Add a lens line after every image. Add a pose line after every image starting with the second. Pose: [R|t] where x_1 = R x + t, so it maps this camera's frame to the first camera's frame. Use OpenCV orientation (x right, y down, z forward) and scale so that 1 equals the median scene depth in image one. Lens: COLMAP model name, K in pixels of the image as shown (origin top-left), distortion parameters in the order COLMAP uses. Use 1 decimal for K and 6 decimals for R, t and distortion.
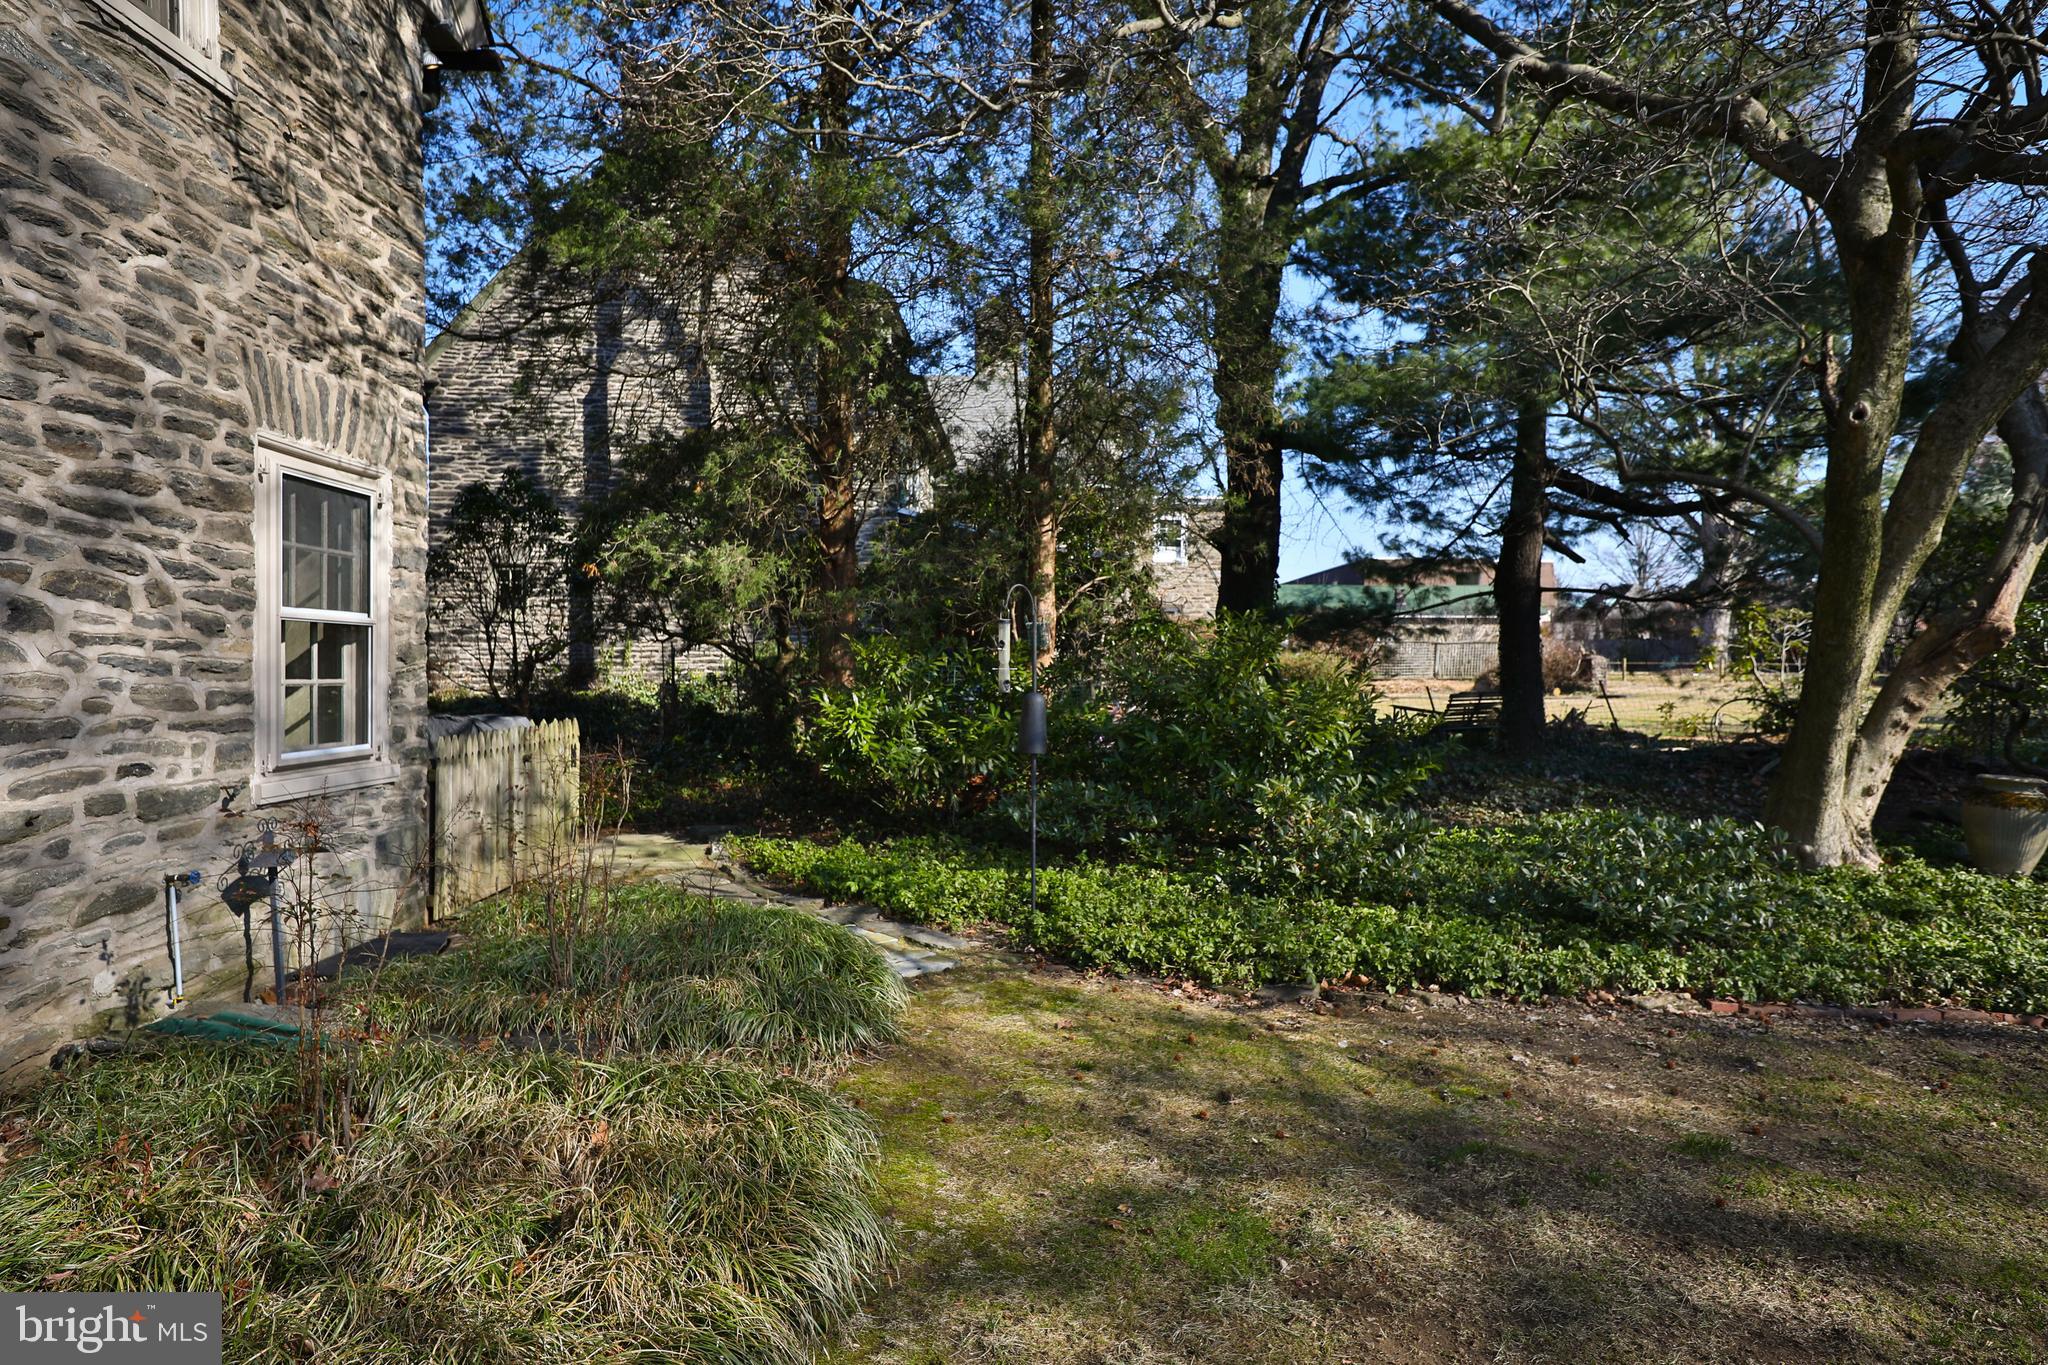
lens RADIAL K [[1193.8, 0, 1040.0], [0, 1193.8, 684.1], [0, 0, 1]] dist [0.000567, 0.000287]
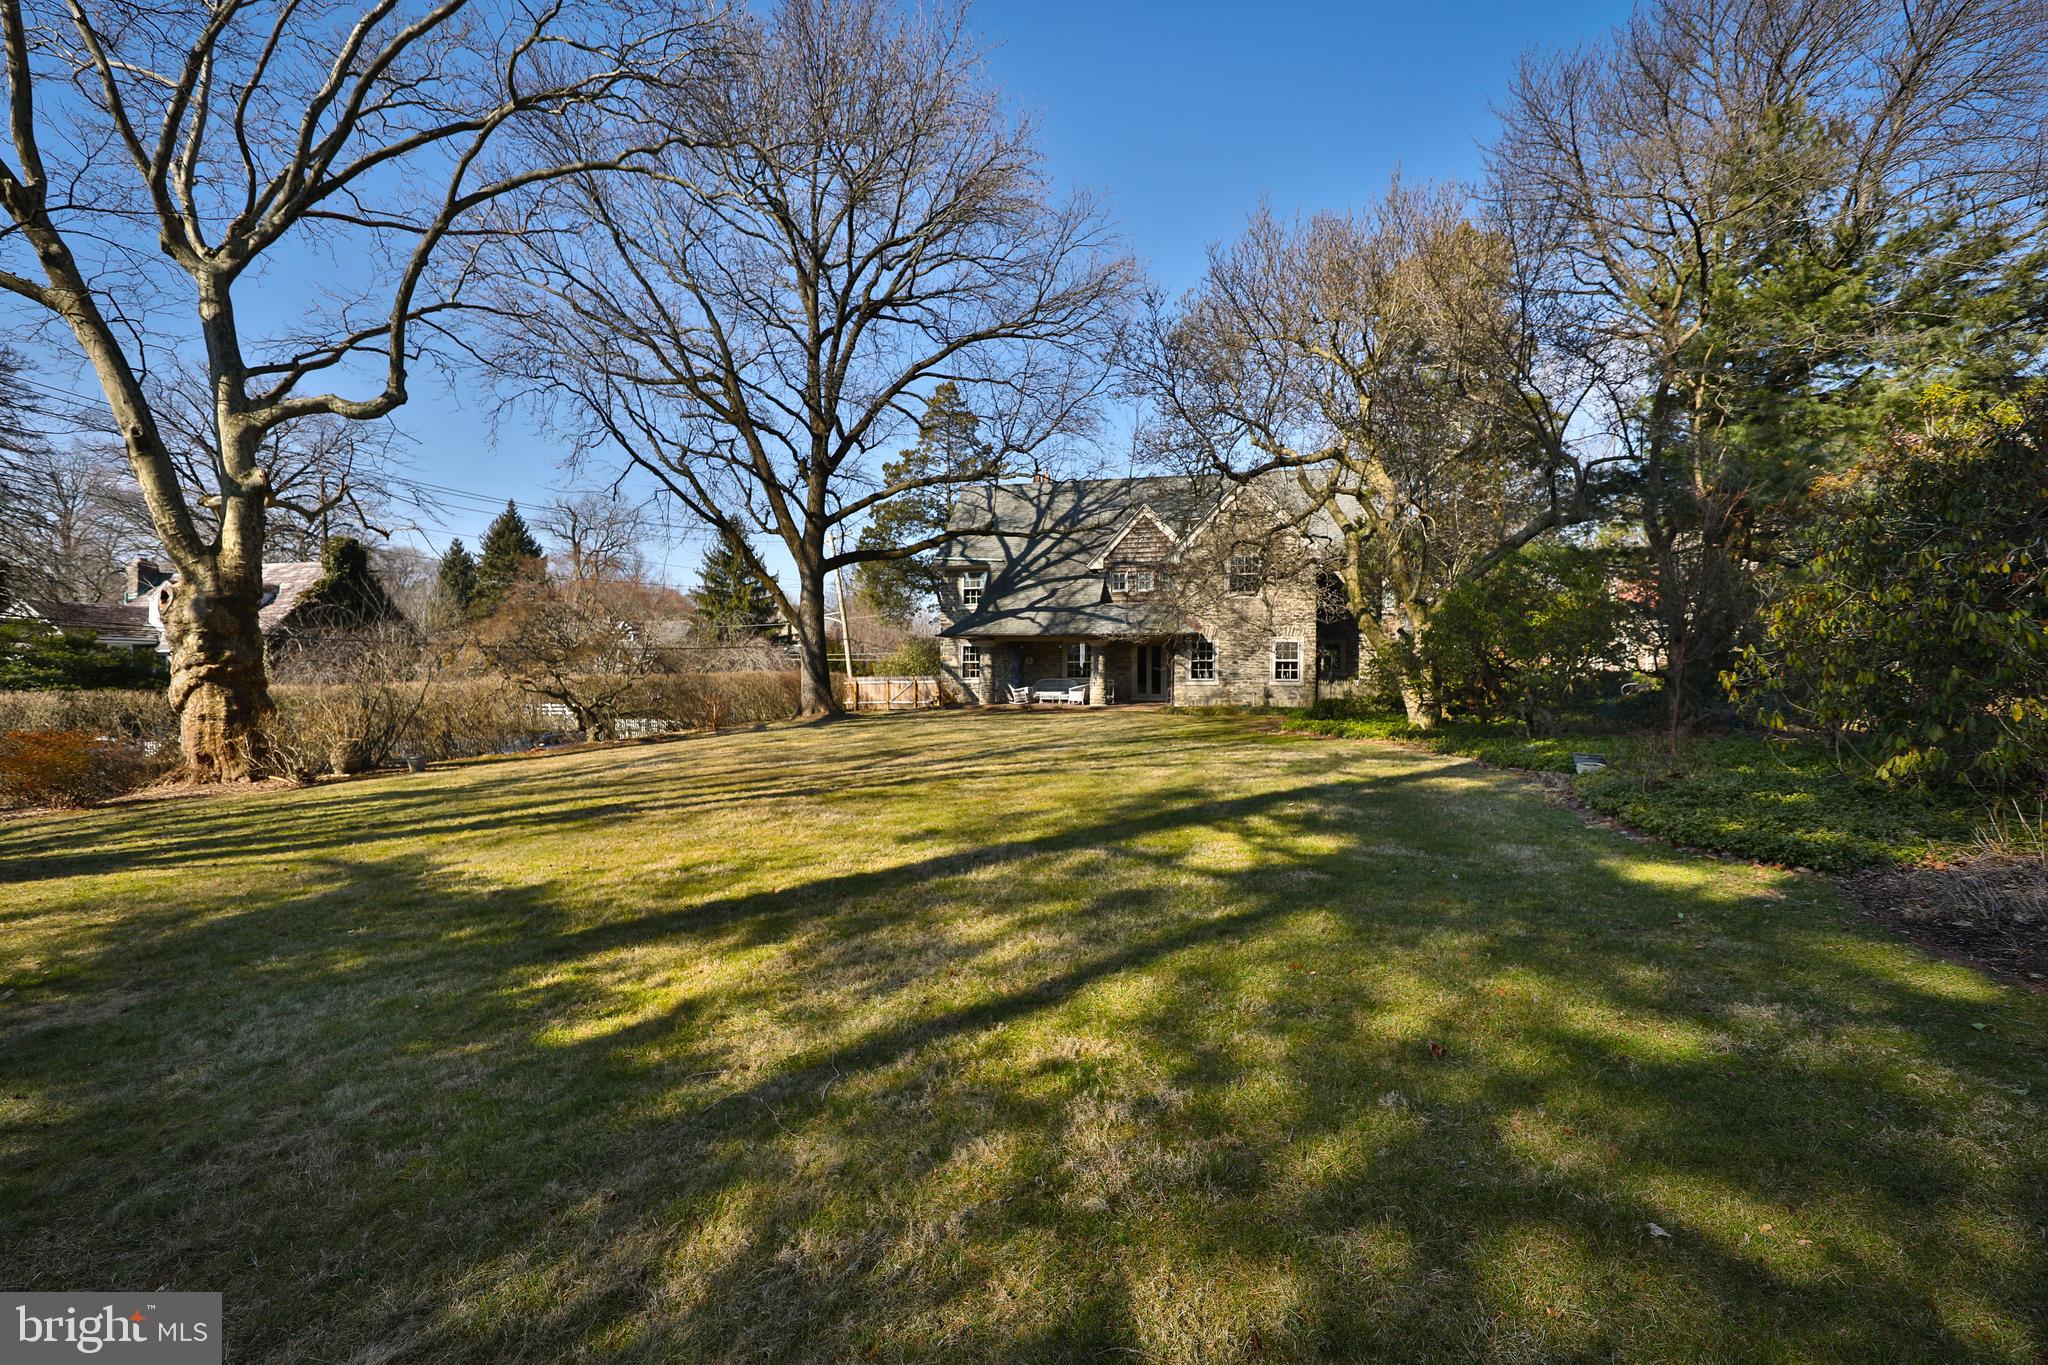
lens RADIAL K [[893.0, 0, 1025.3], [0, 893.0, 679.9], [0, 0, 1]] dist [0.002562, 0.002112]
pose [[-0.226711, 0.001325, -0.973961, 3.389001], [-0.023437, 0.999702, 0.006816, 0.036679], [0.973680, 0.024372, -0.226613, 0.474676]]
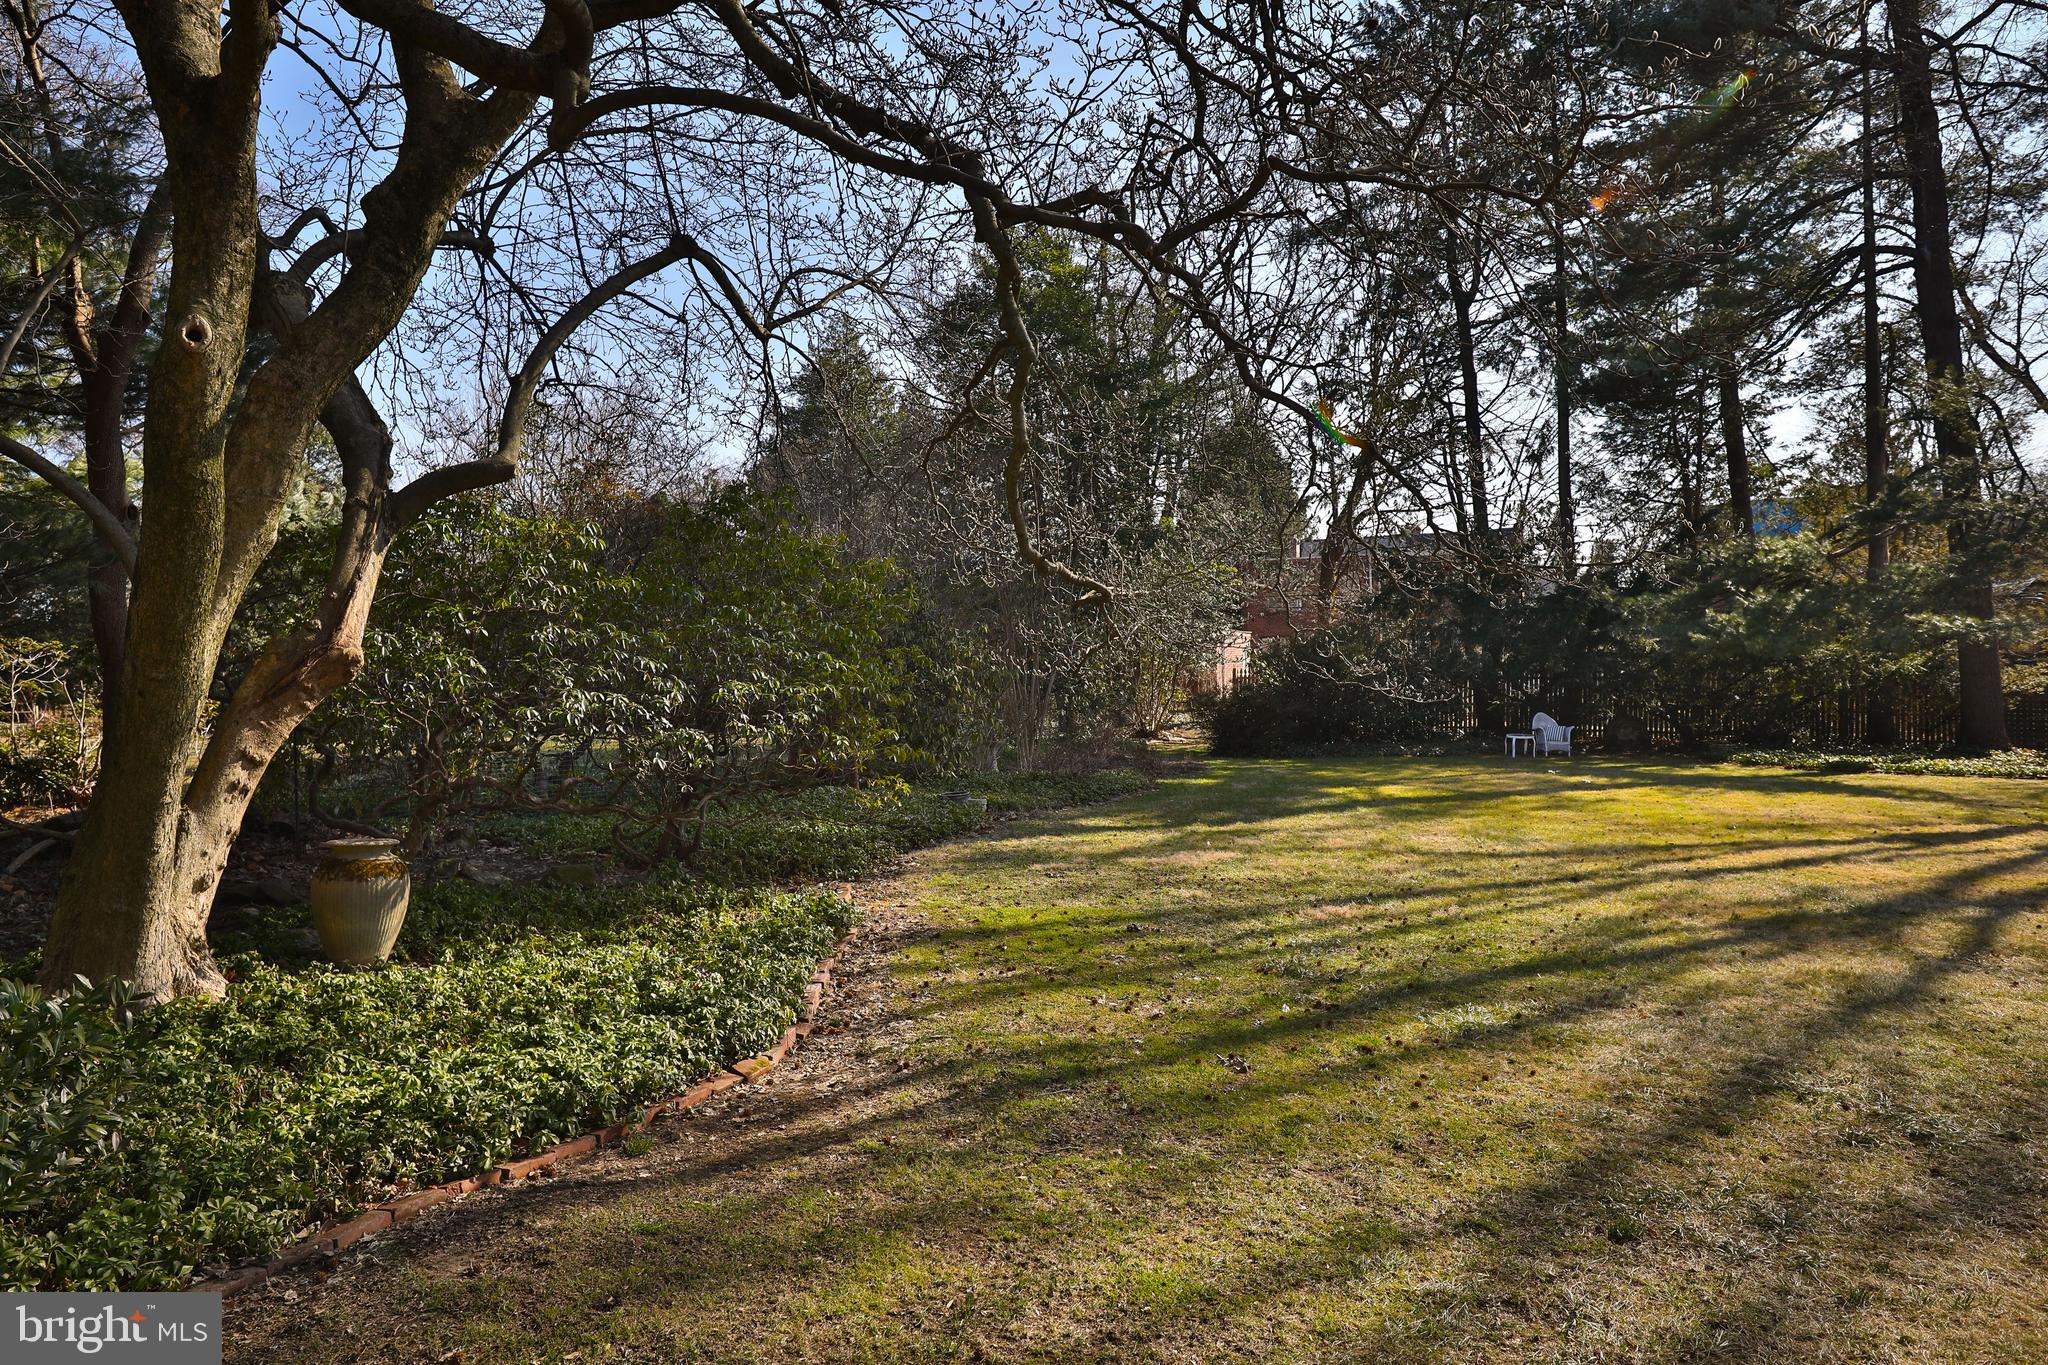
lens RADIAL K [[1406.6, 0, 1032.9], [0, 1406.6, 688.5], [0, 0, 1]] dist [0.012408, -0.001271]
pose [[0.363640, -0.016585, 0.931392, 0.095448], [0.046306, 0.998927, -0.000291, -0.003774], [-0.930388, 0.043234, 0.364017, 0.235562]]
